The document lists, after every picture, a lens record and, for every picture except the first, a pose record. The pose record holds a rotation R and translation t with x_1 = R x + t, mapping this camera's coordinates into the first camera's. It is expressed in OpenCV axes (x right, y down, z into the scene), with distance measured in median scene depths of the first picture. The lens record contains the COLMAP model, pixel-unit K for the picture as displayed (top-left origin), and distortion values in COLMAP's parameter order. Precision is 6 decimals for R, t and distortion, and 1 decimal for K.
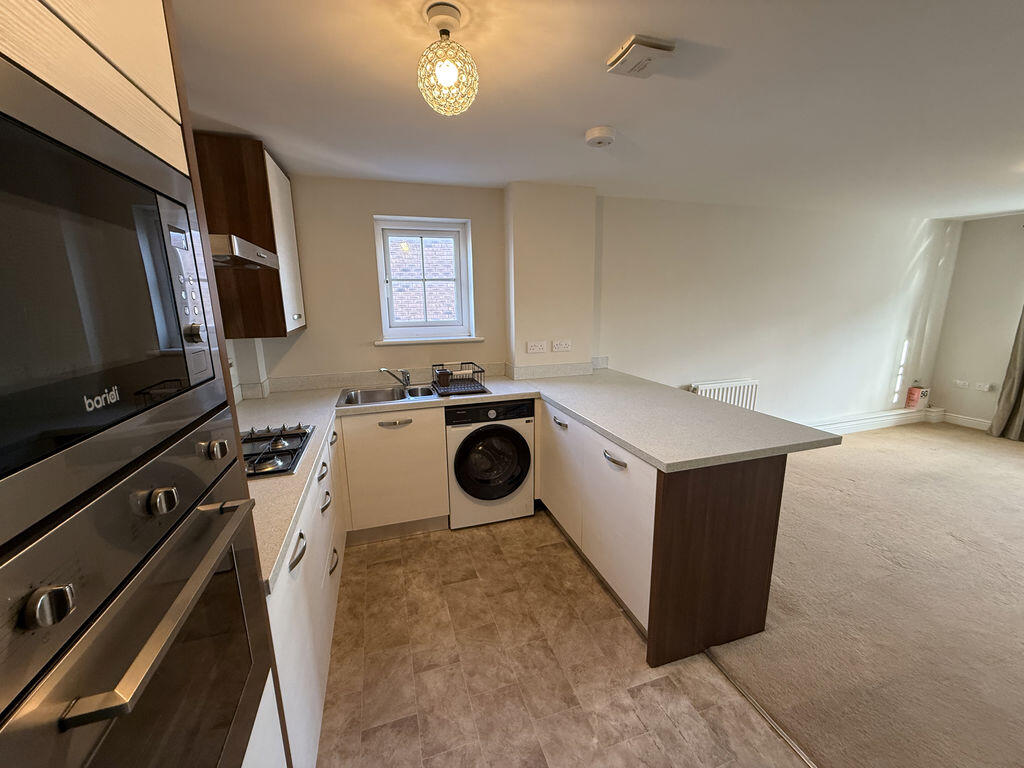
lens RADIAL K [[411.1, 0, 508.4], [0, 411.1, 384.4], [0, 0, 1]] dist [0.000777, 0.000053]
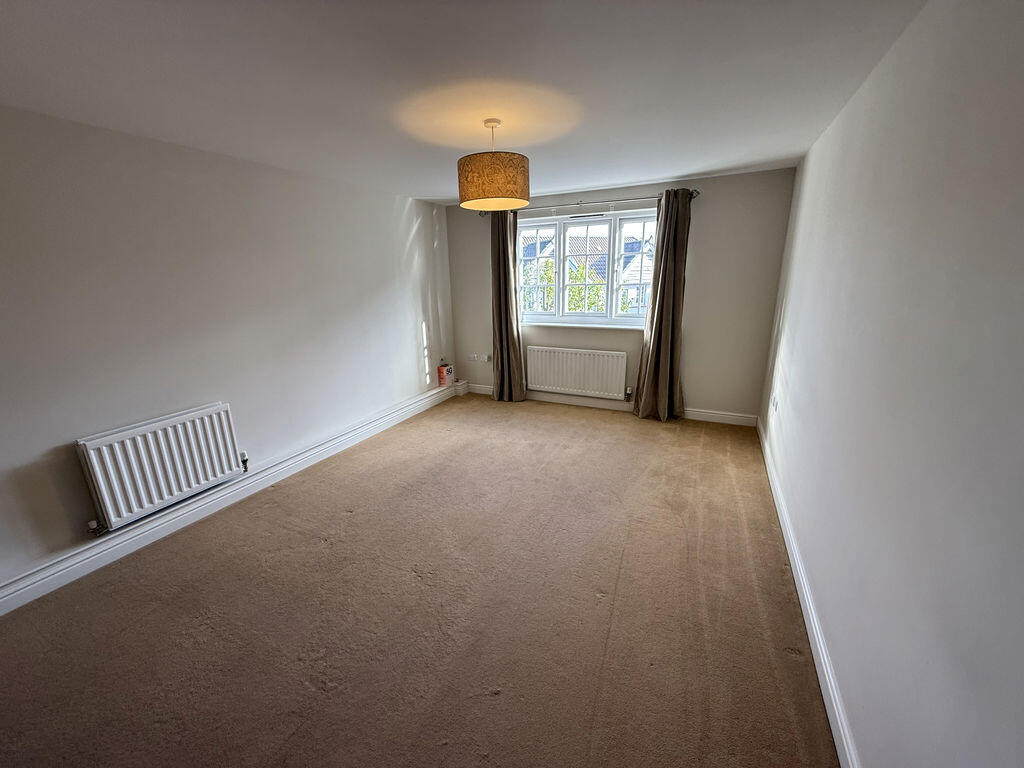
lens RADIAL K [[411.1, 0, 513.7], [0, 411.1, 385.1], [0, 0, 1]] dist [0.000777, 0.000053]
pose [[0.688243, -0.194651, 0.698880, 0.387632], [0.161018, 0.980292, 0.114462, -0.036019], [-0.707386, 0.033755, 0.706021, 0.141018]]
